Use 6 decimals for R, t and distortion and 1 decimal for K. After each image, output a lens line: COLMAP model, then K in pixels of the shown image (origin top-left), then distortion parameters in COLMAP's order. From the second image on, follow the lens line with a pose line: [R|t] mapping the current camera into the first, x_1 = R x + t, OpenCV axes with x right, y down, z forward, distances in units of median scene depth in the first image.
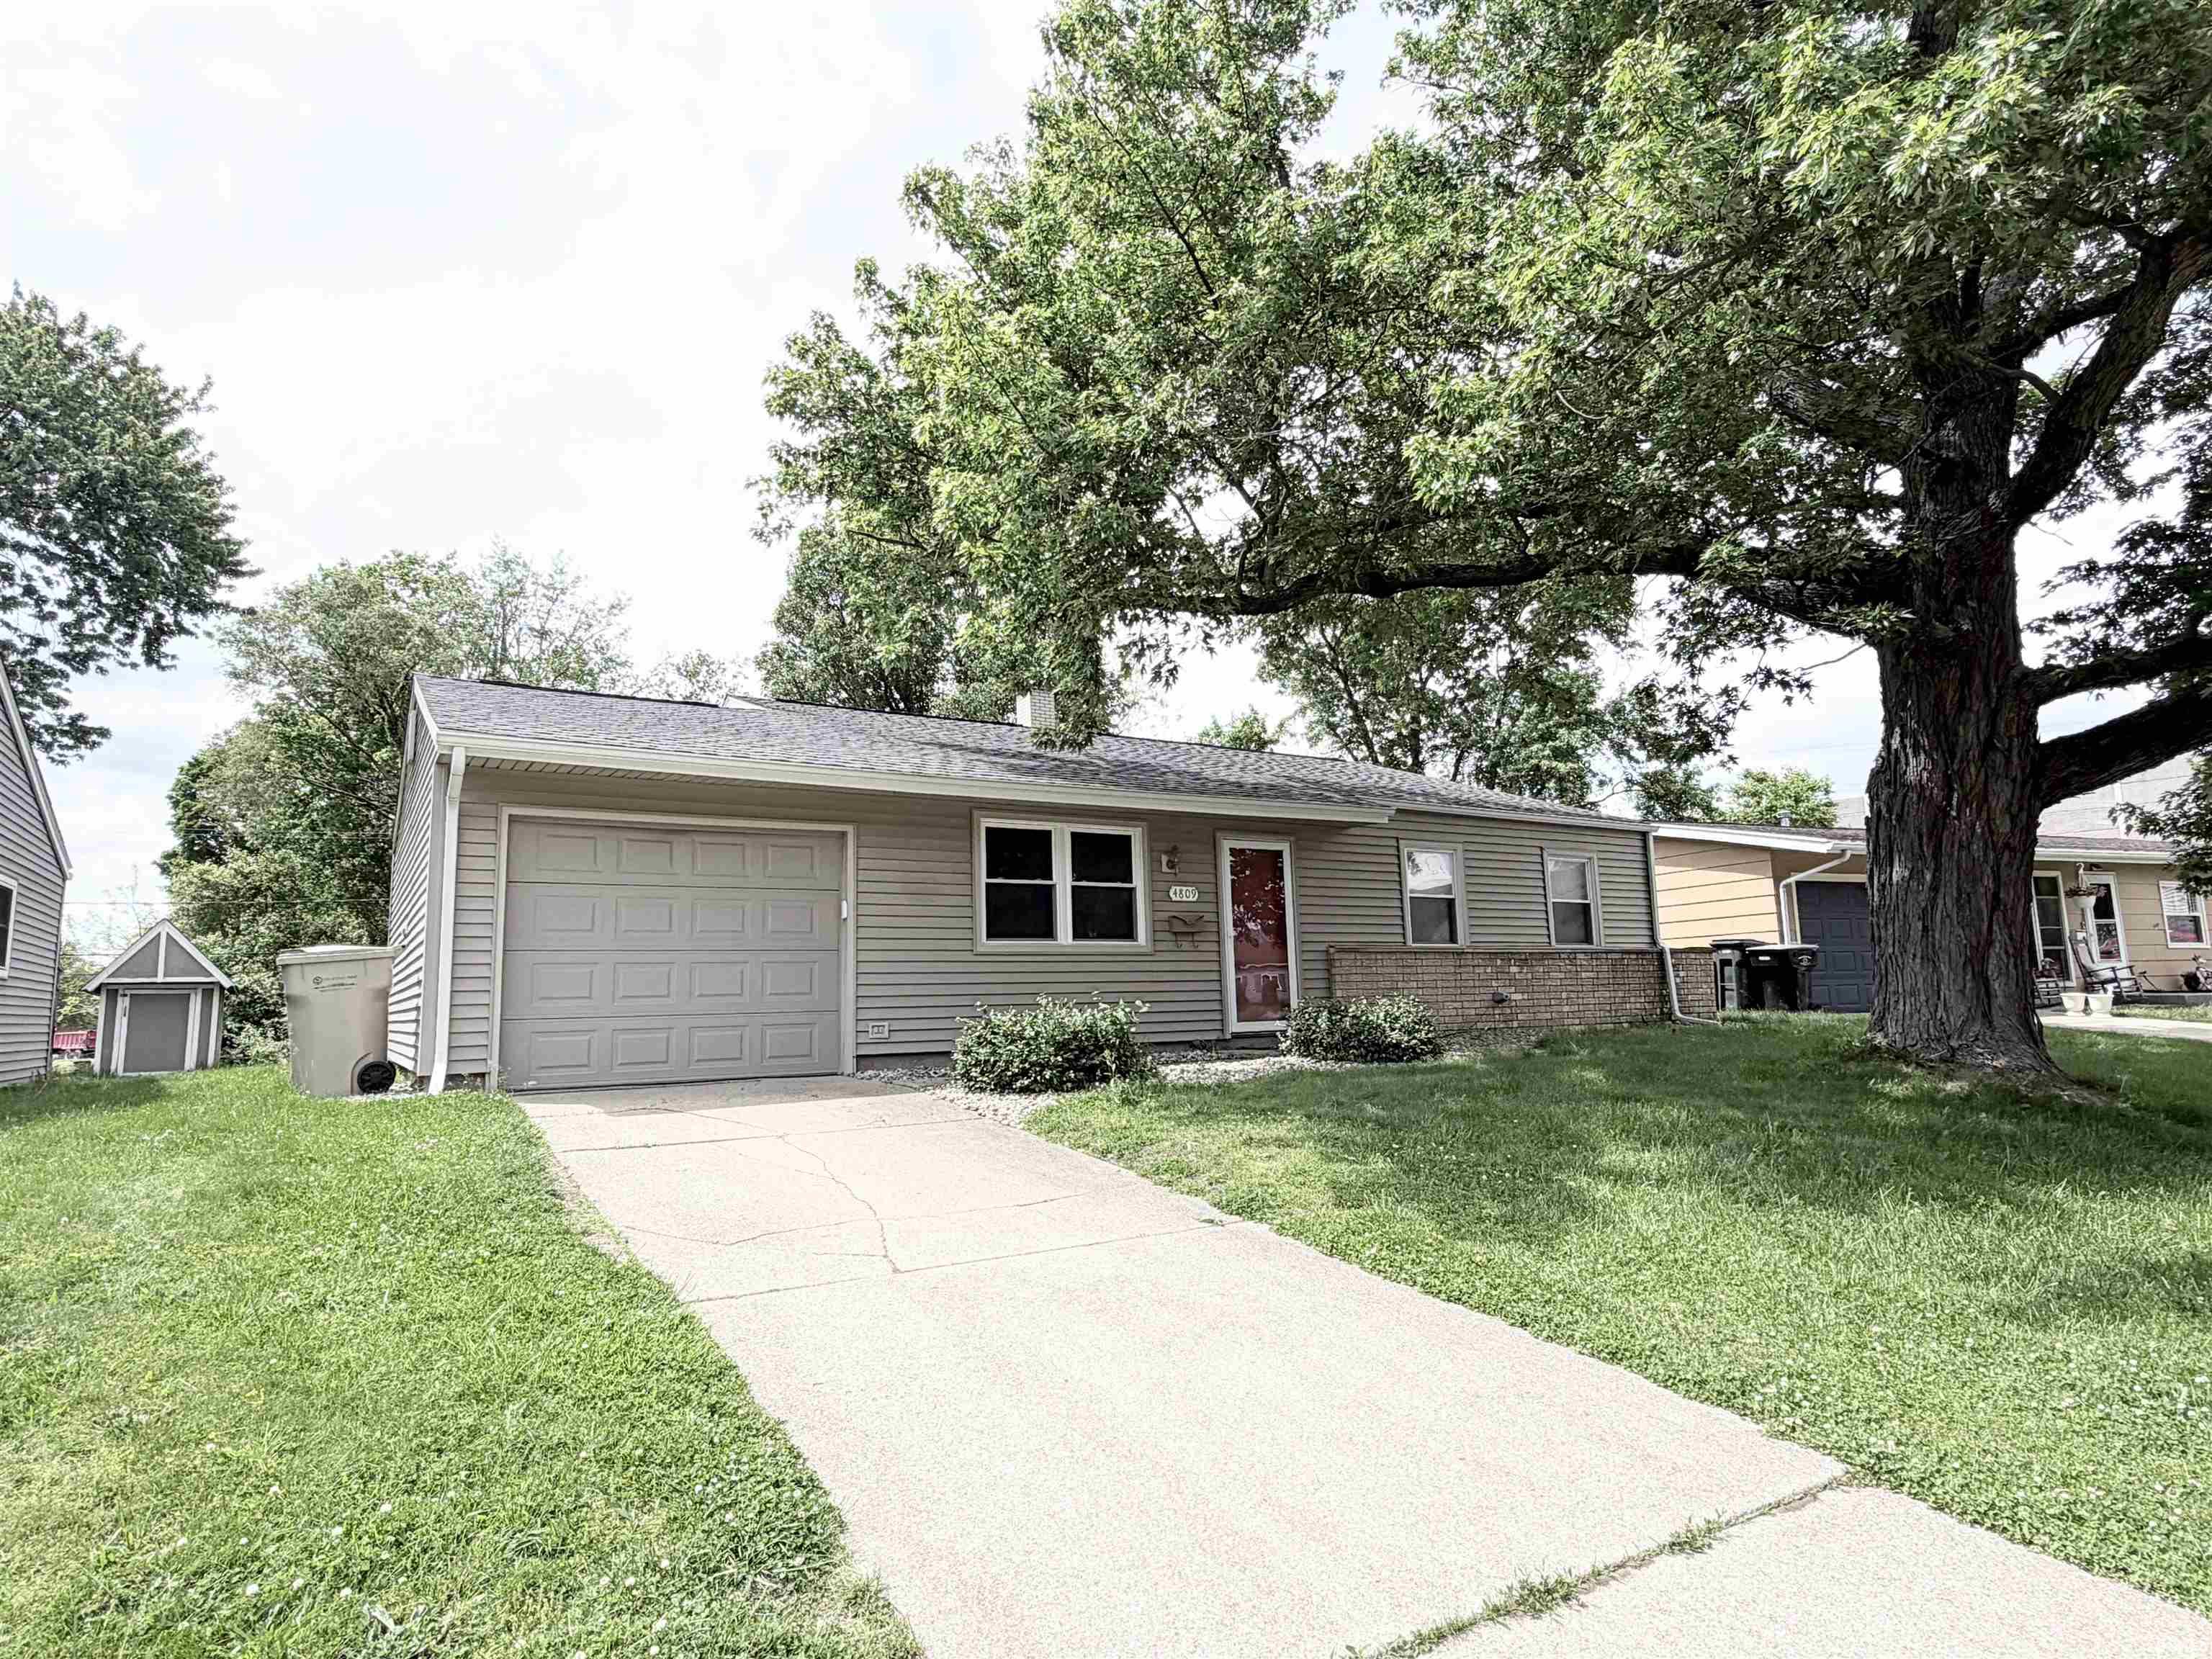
lens RADIAL K [[1235.3, 0, 1105.0], [0, 1235.3, 847.7], [0, 0, 1]] dist [-0.004462, 0.001149]
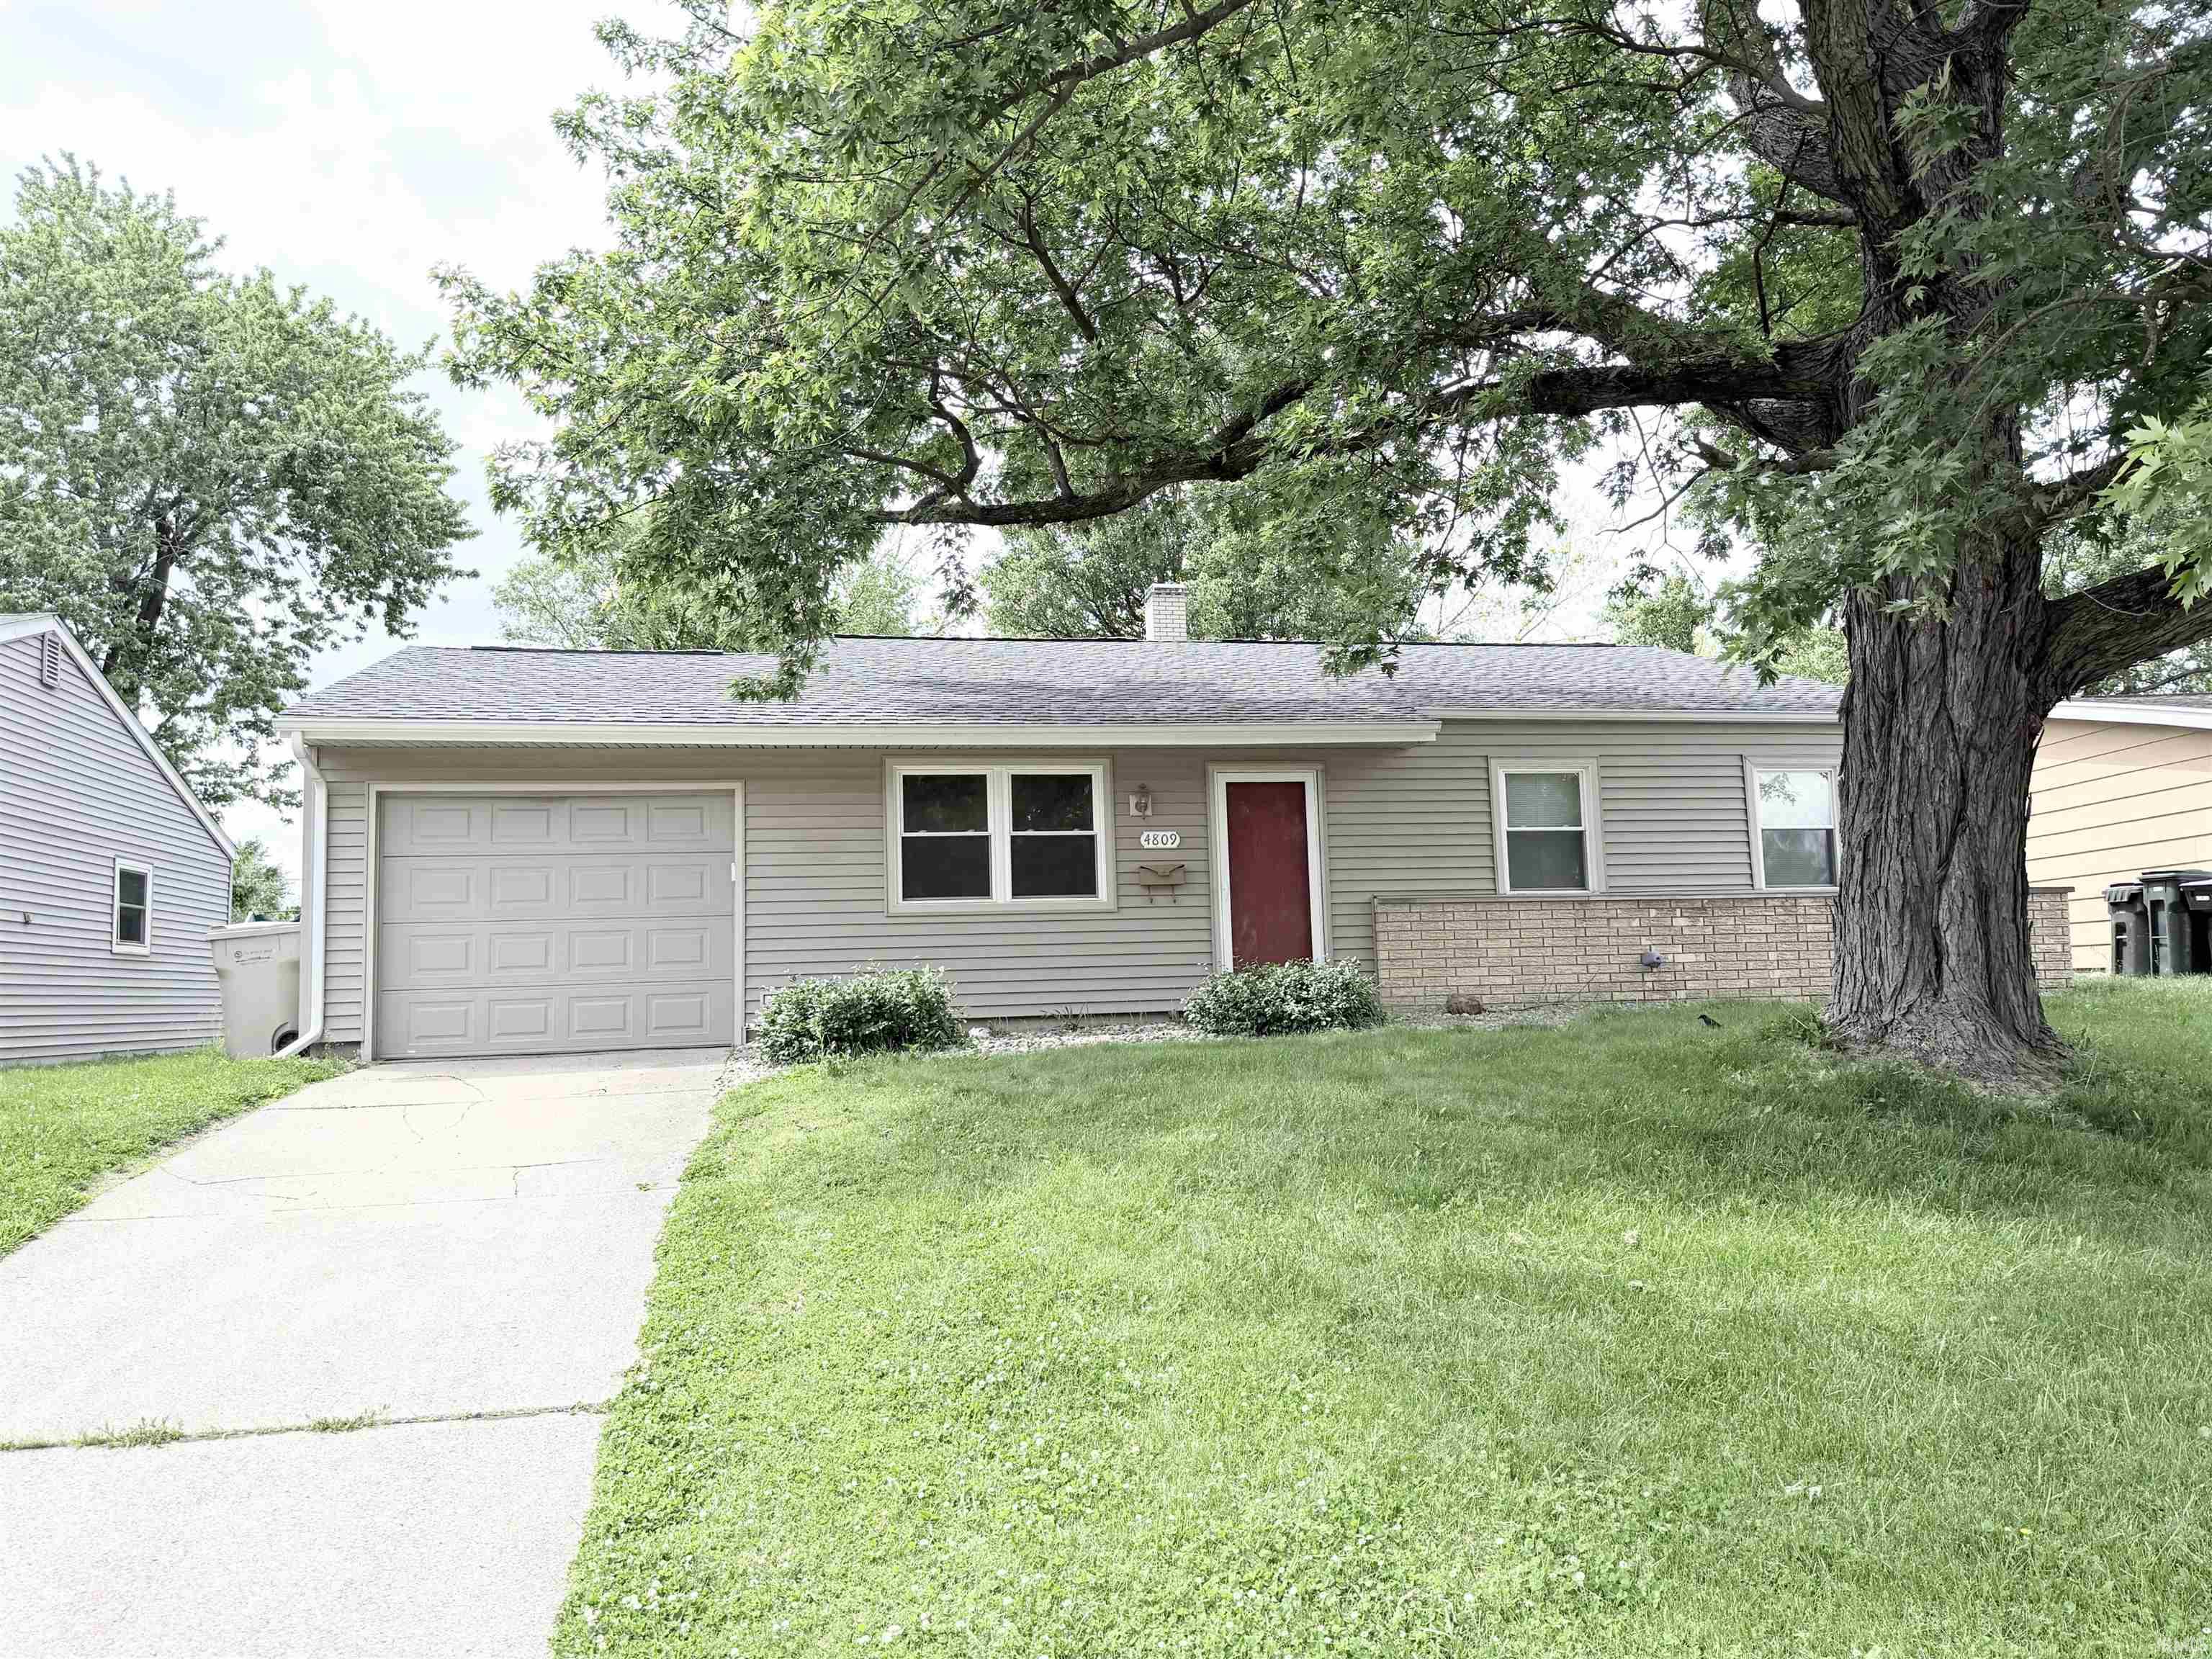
lens RADIAL K [[1585.1, 0, 1104.3], [0, 1585.1, 813.8], [0, 0, 1]] dist [0.030752, -0.003112]
pose [[0.940654, -0.040097, -0.336991, 0.416595], [0.048913, 0.998646, 0.017706, -0.001471], [0.335825, -0.033138, 0.941341, -0.037354]]
